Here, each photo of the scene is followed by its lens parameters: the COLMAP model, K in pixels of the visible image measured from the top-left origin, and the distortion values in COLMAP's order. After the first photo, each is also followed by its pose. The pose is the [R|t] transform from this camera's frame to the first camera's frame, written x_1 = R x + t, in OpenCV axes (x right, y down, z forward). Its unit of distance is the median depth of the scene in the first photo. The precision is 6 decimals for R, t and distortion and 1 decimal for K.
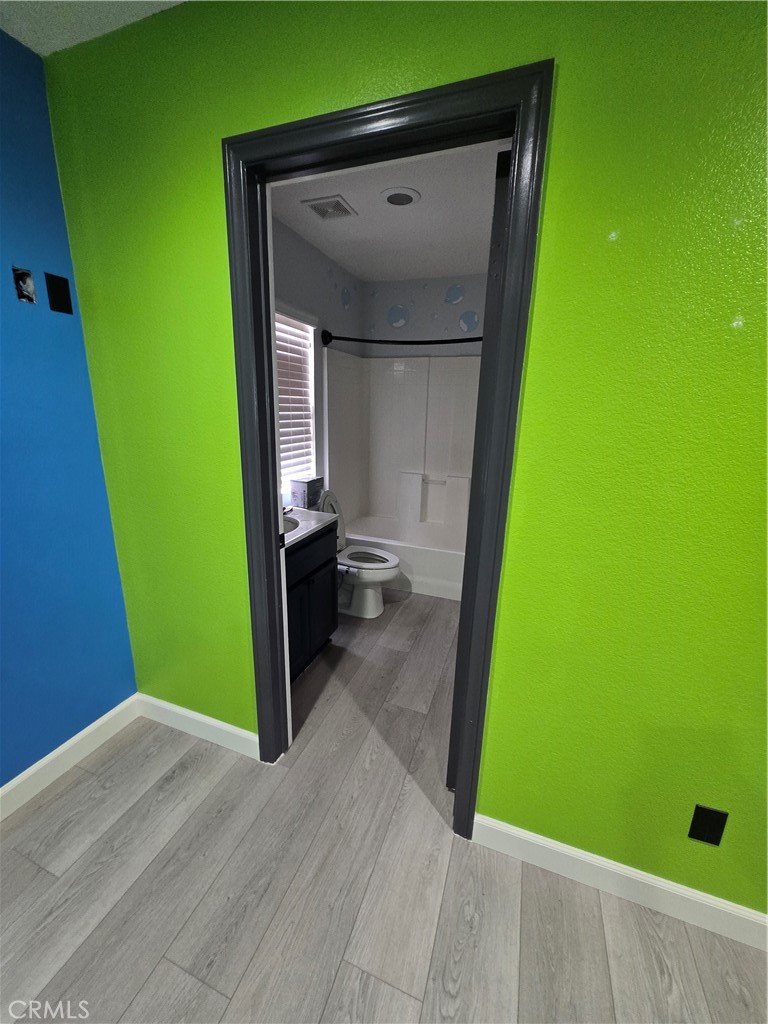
lens RADIAL K [[398.1, 0, 384.0], [0, 398.1, 512.0], [0, 0, 1]] dist [-0.000070, 0.000054]
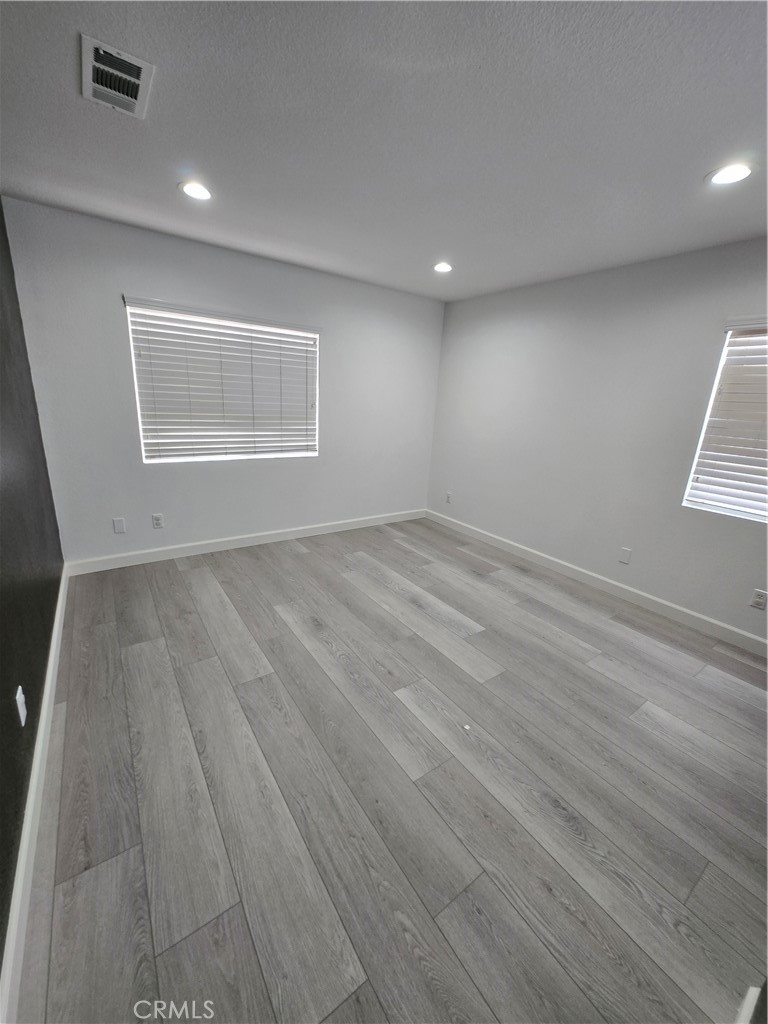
lens RADIAL K [[398.1, 0, 384.0], [0, 398.1, 512.0], [0, 0, 1]] dist [-0.000070, 0.000054]
pose [[-0.571330, 0.188082, -0.798879, 0.424348], [-0.259816, 0.881876, 0.393434, -0.279354], [0.778510, 0.432342, -0.454976, 1.035927]]
